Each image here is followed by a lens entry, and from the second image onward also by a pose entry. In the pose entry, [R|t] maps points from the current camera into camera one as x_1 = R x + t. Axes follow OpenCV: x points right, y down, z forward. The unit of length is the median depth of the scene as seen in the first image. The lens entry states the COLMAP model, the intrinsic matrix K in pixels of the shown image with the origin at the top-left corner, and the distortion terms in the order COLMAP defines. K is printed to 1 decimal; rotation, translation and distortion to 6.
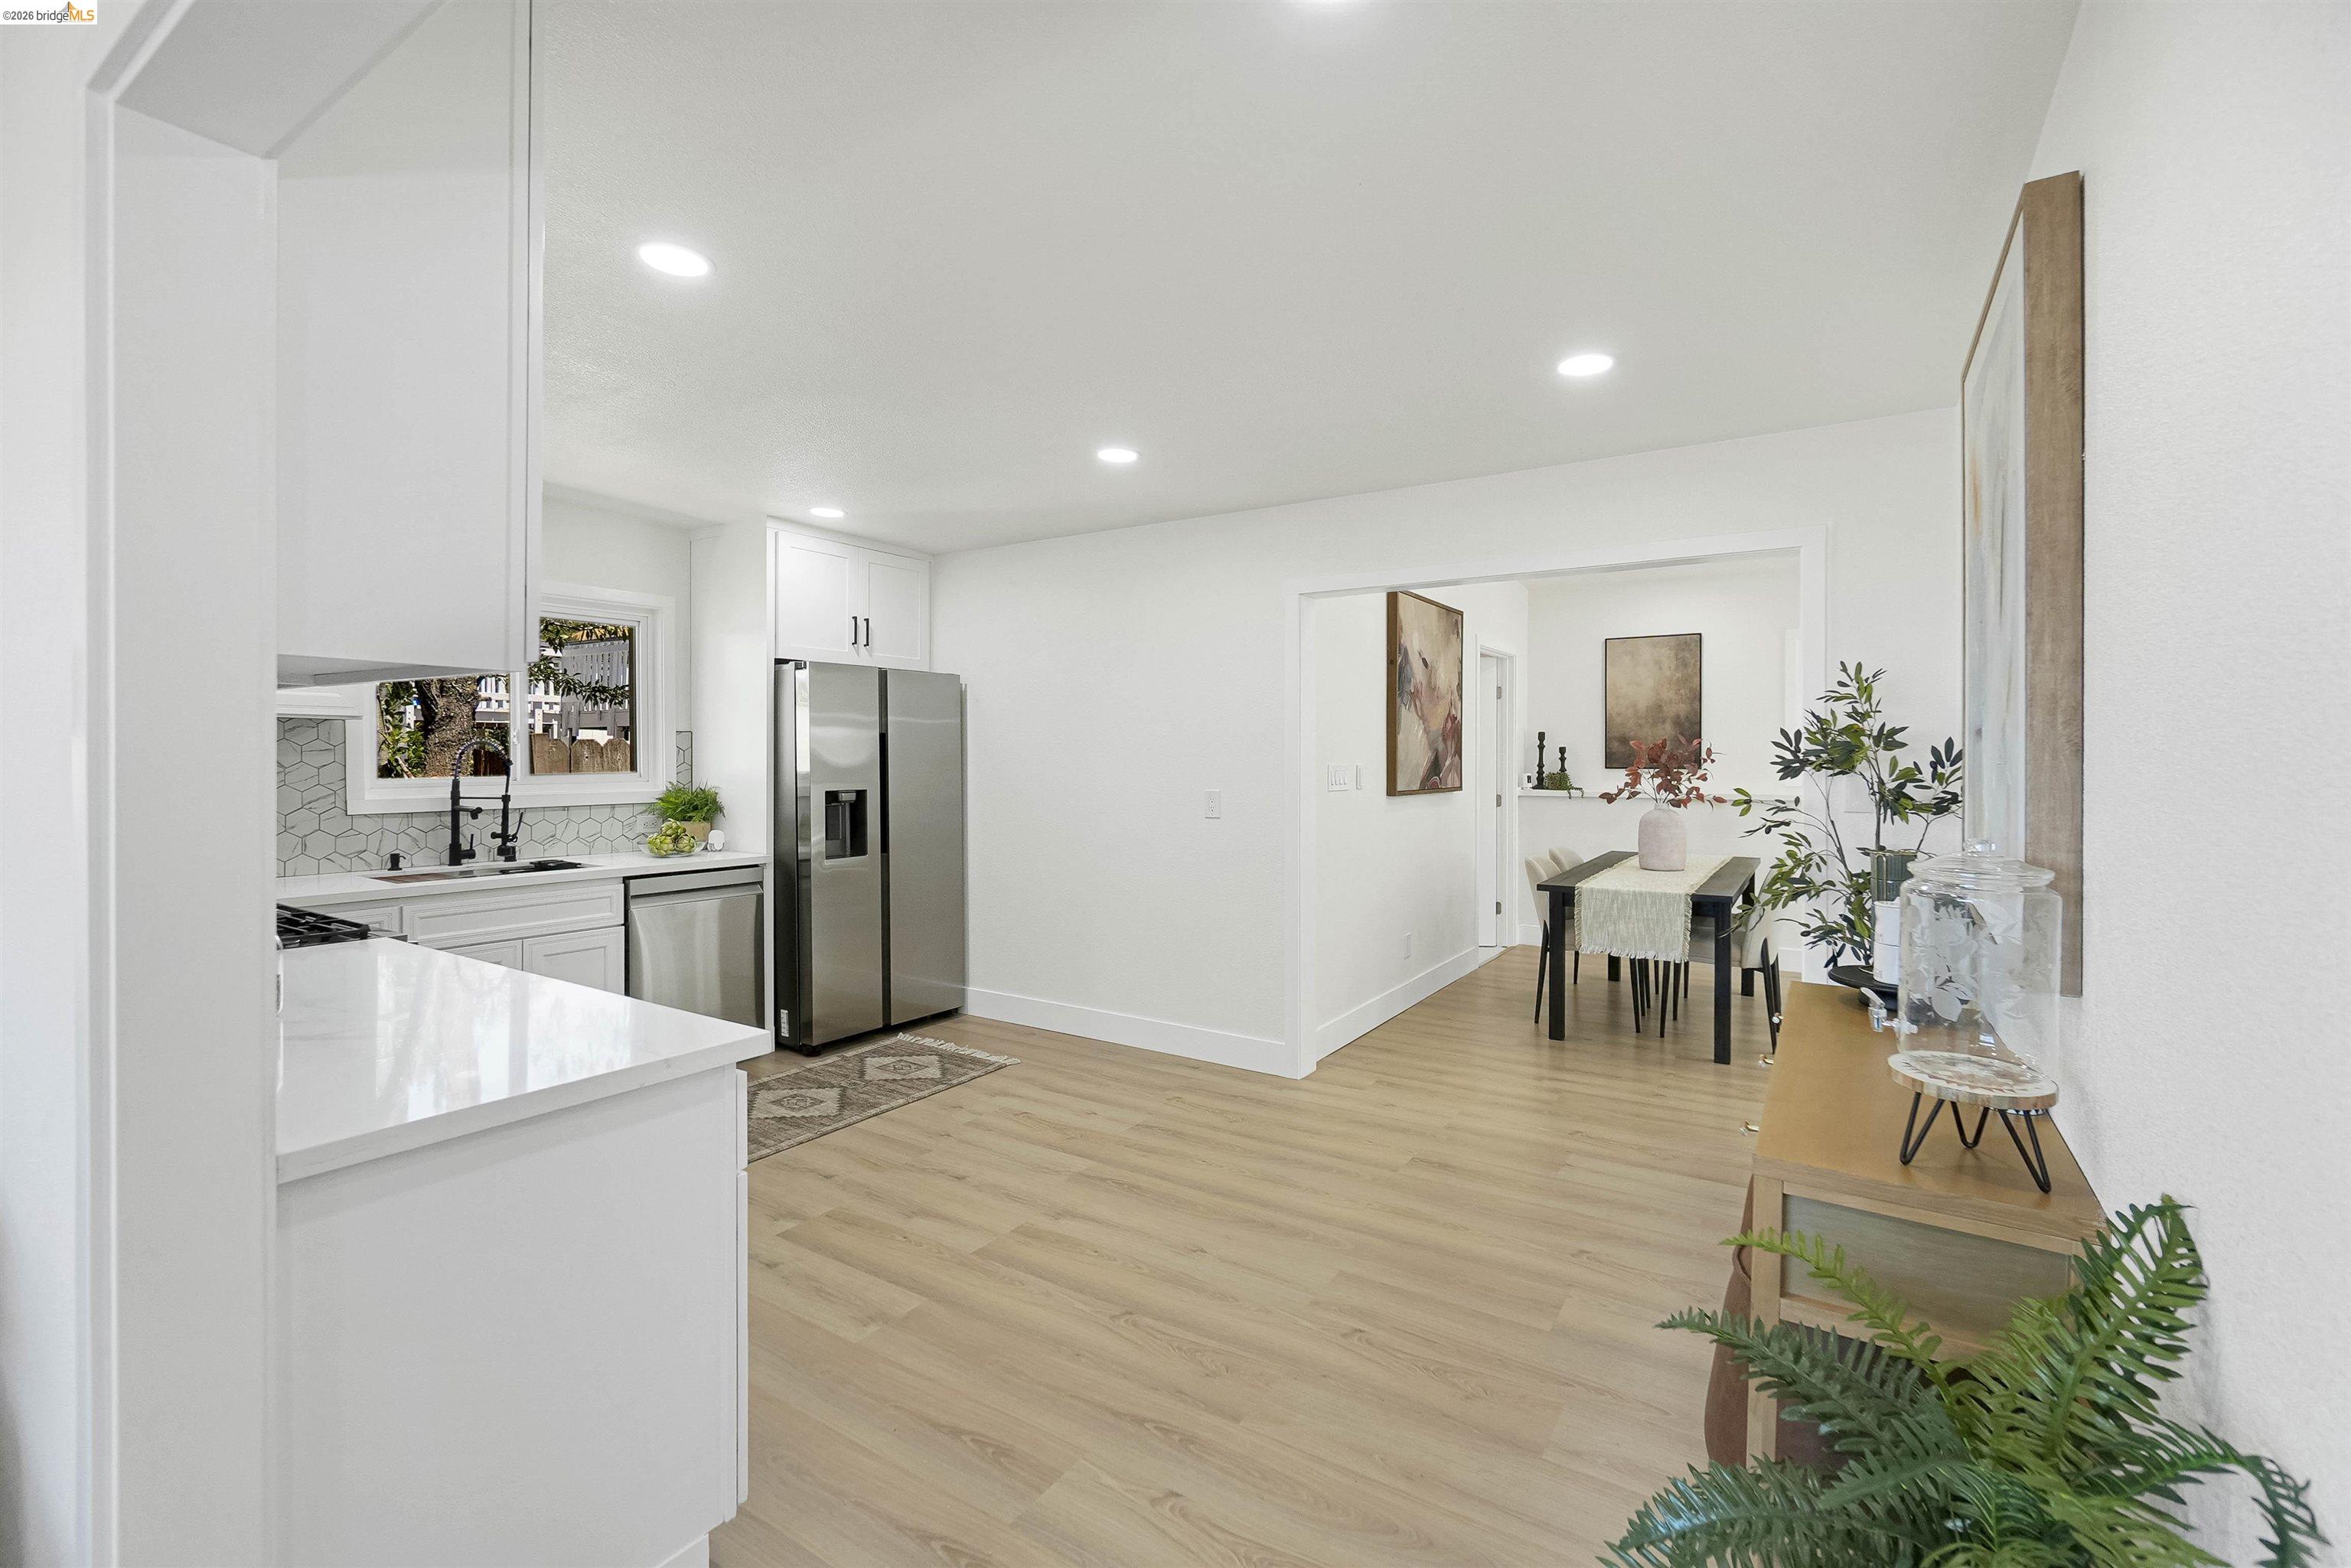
lens RADIAL K [[1023.4, 0, 1172.2], [0, 1023.4, 757.3], [0, 0, 1]] dist [-0.003769, 0.000093]
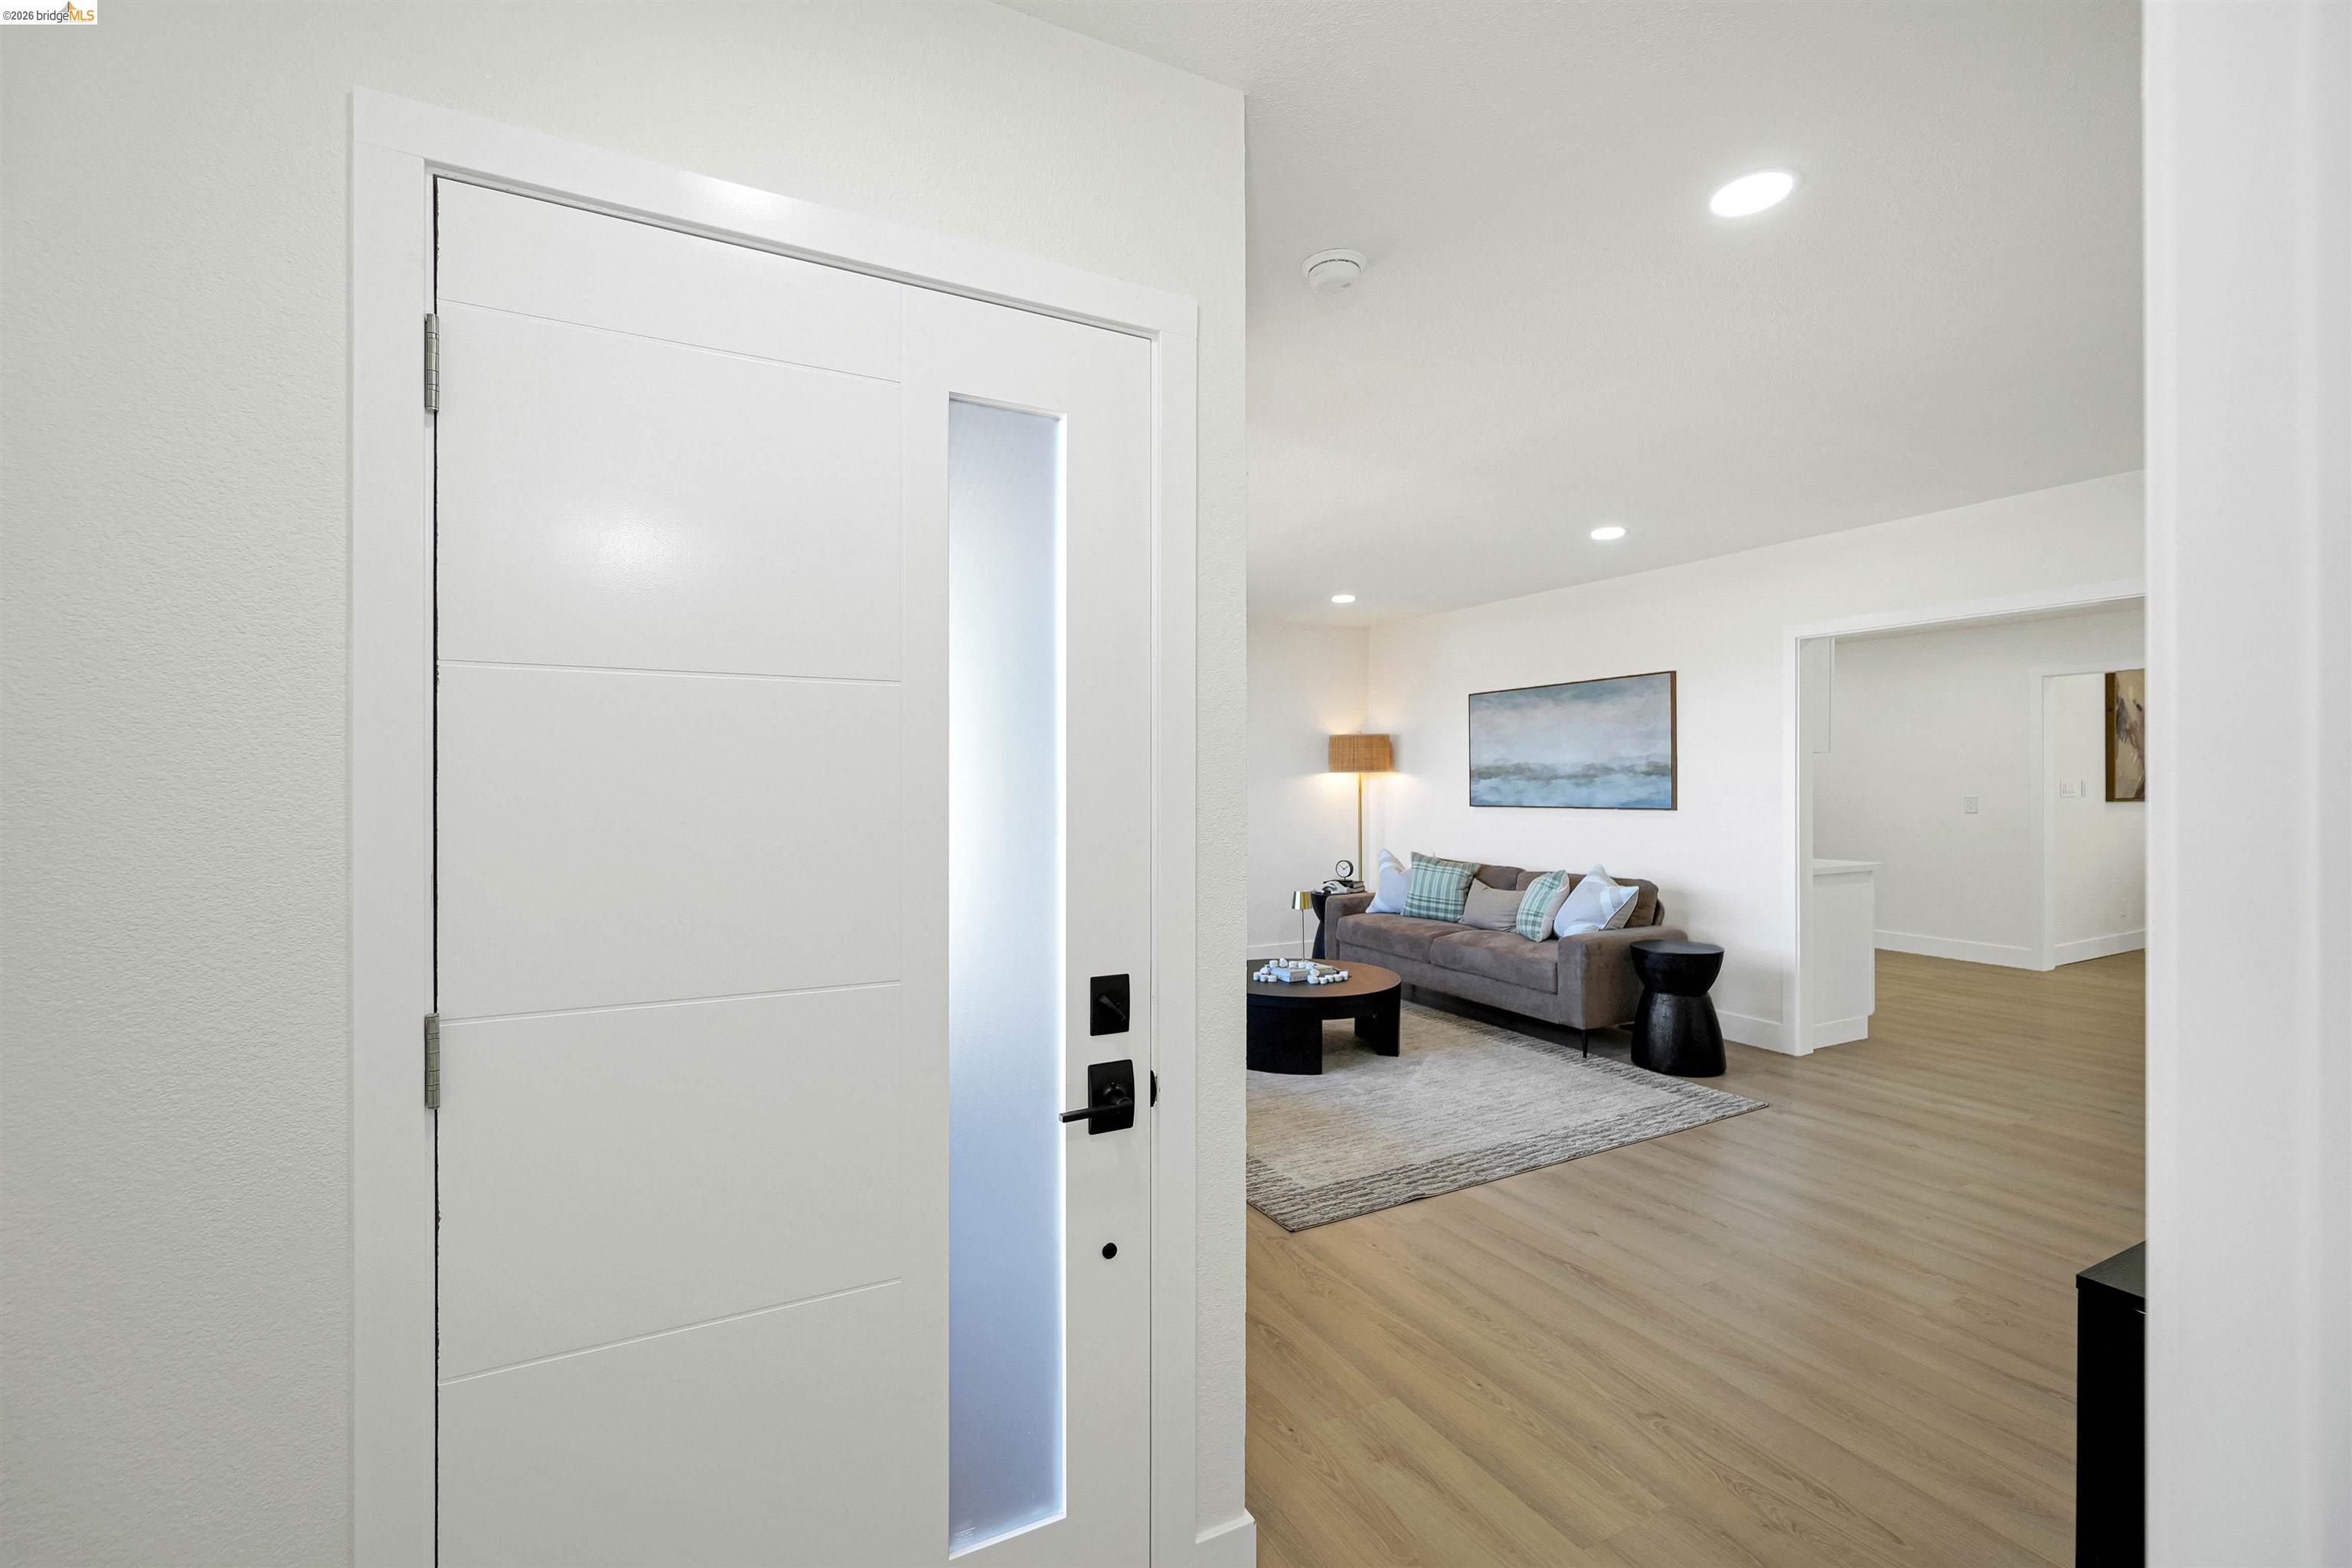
lens RADIAL K [[1008.0, 0, 1171.6], [0, 1008.0, 780.2], [0, 0, 1]] dist [-0.000126, 0.000290]
pose [[0.876839, -0.003456, -0.480772, -0.326168], [0.005134, 0.999984, 0.002176, -0.002715], [0.480757, -0.004377, 0.876843, -1.102717]]
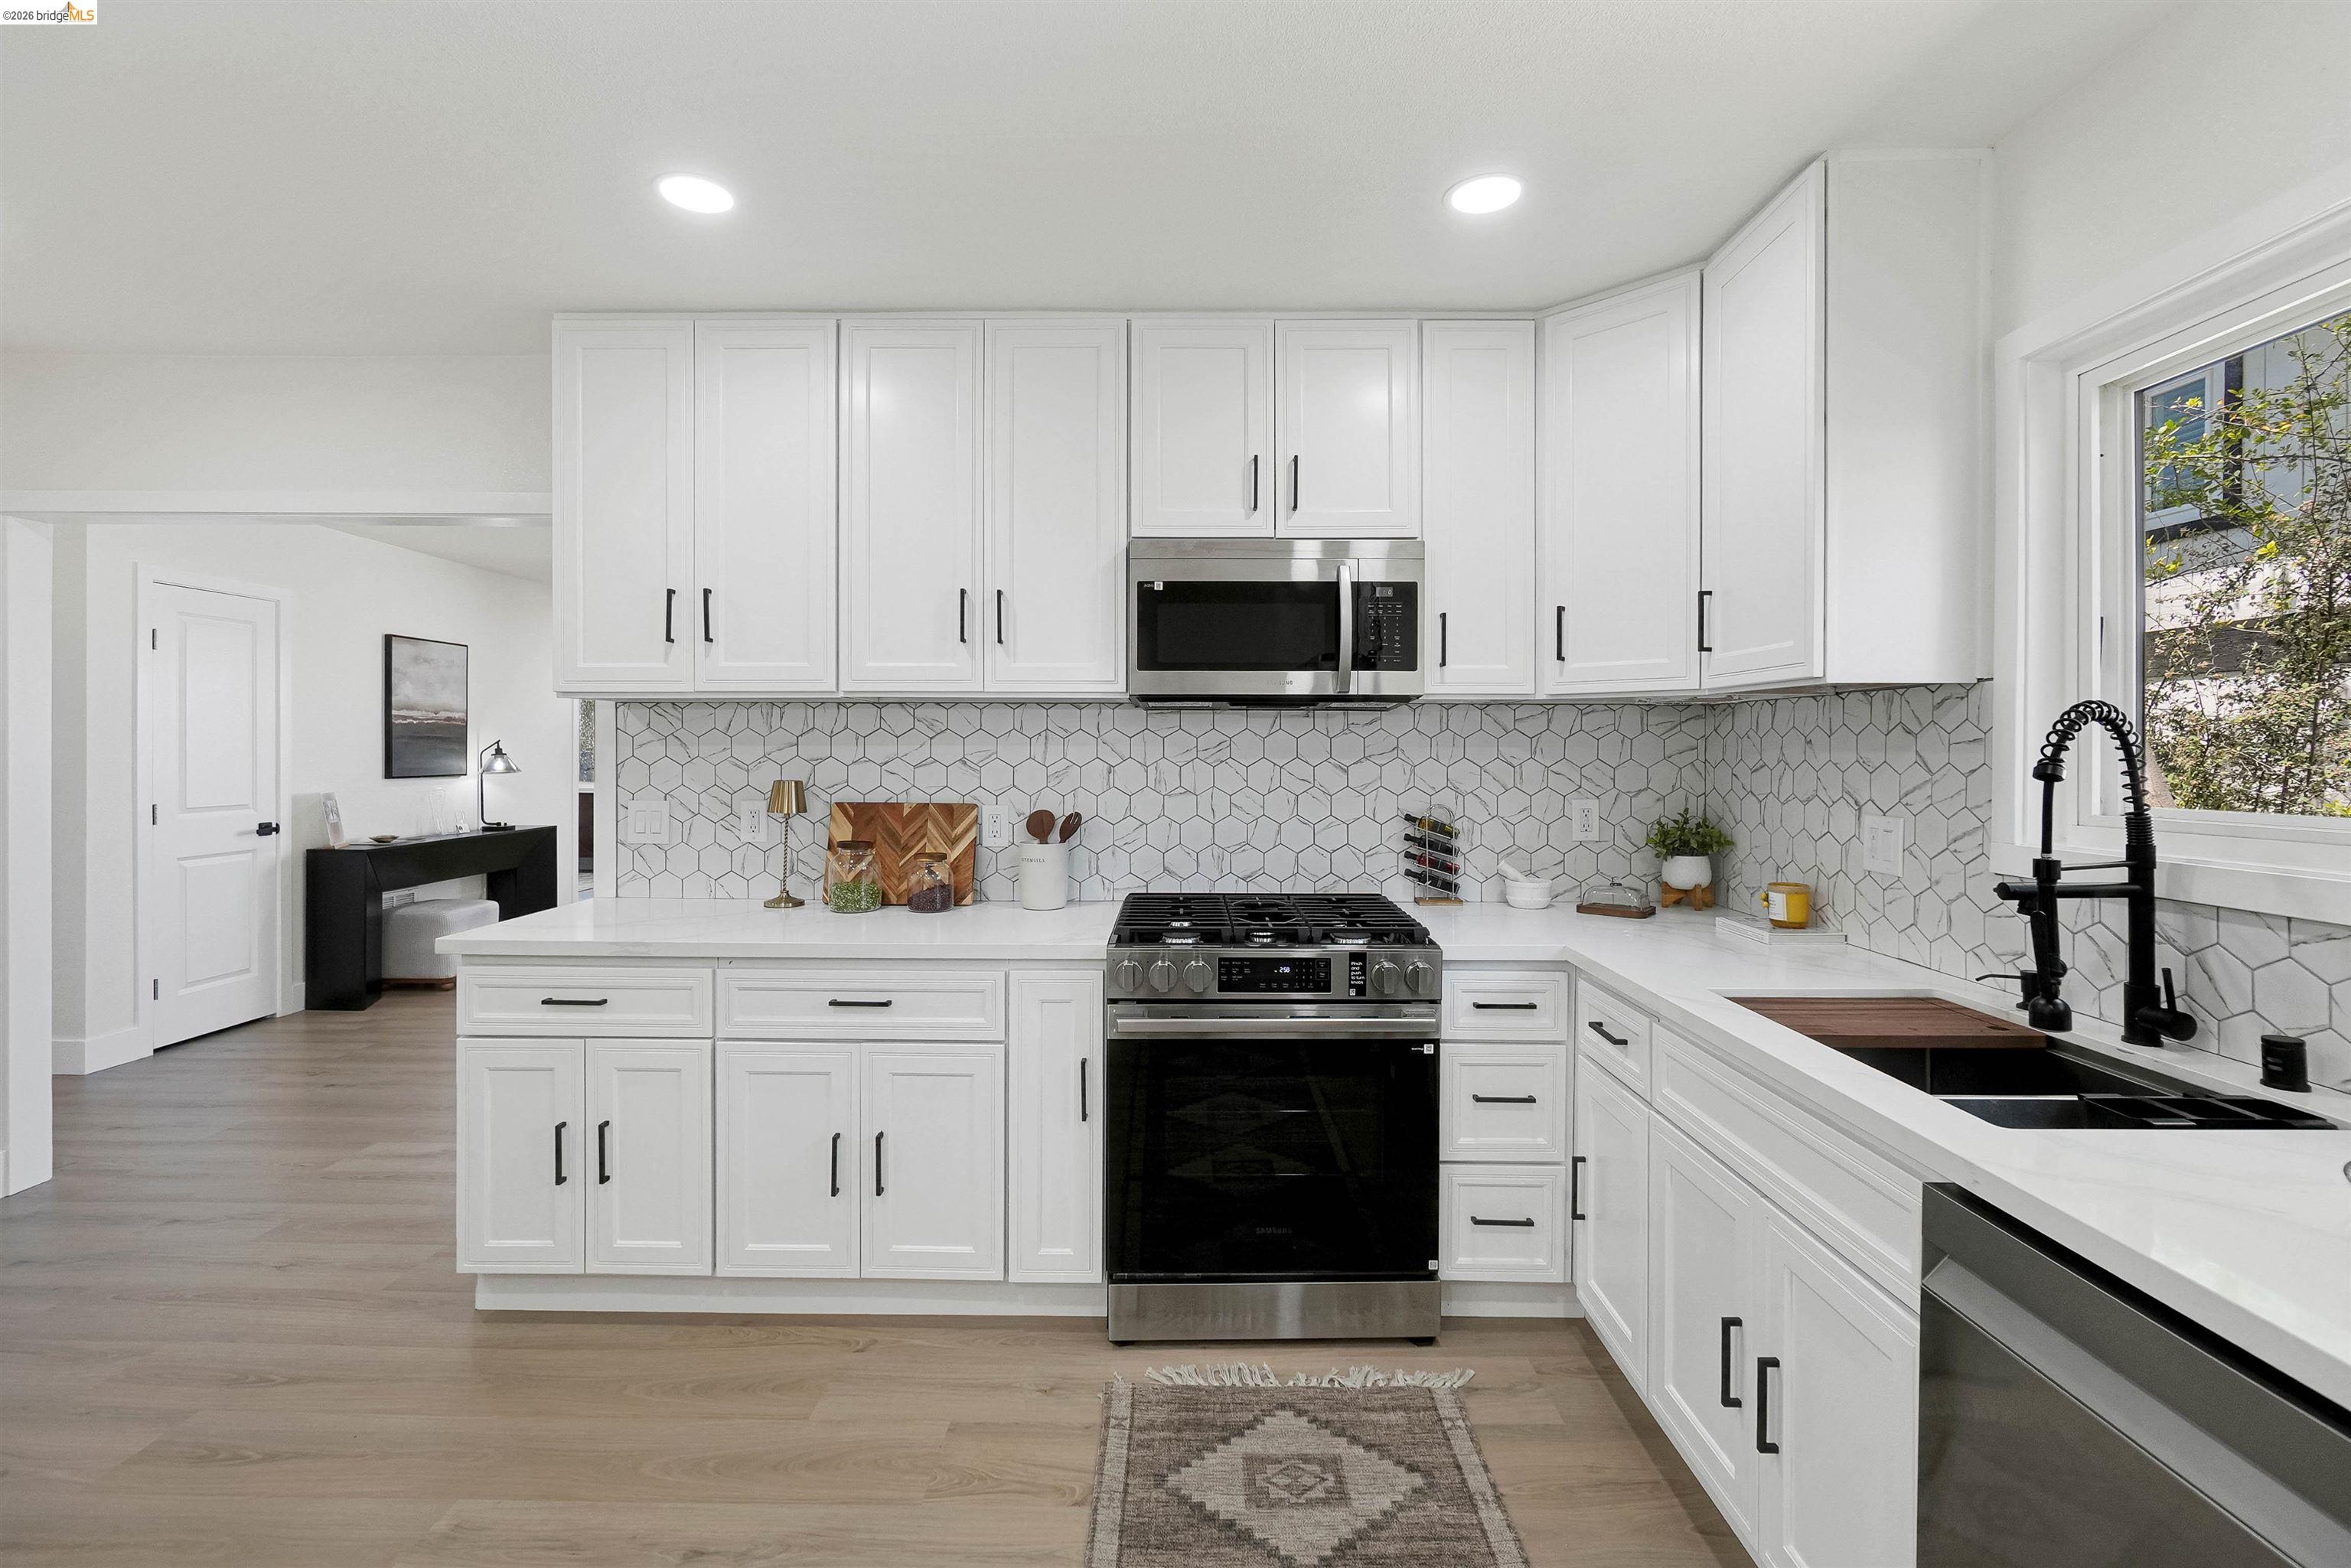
lens RADIAL K [[1023.4, 0, 1172.2], [0, 1023.4, 757.3], [0, 0, 1]] dist [-0.003769, 0.000093]
pose [[-0.838252, -0.002731, -0.545276, -0.189184], [-0.006396, 0.999968, 0.004823, 0.001327], [0.545246, 0.007531, -0.838242, 1.075946]]
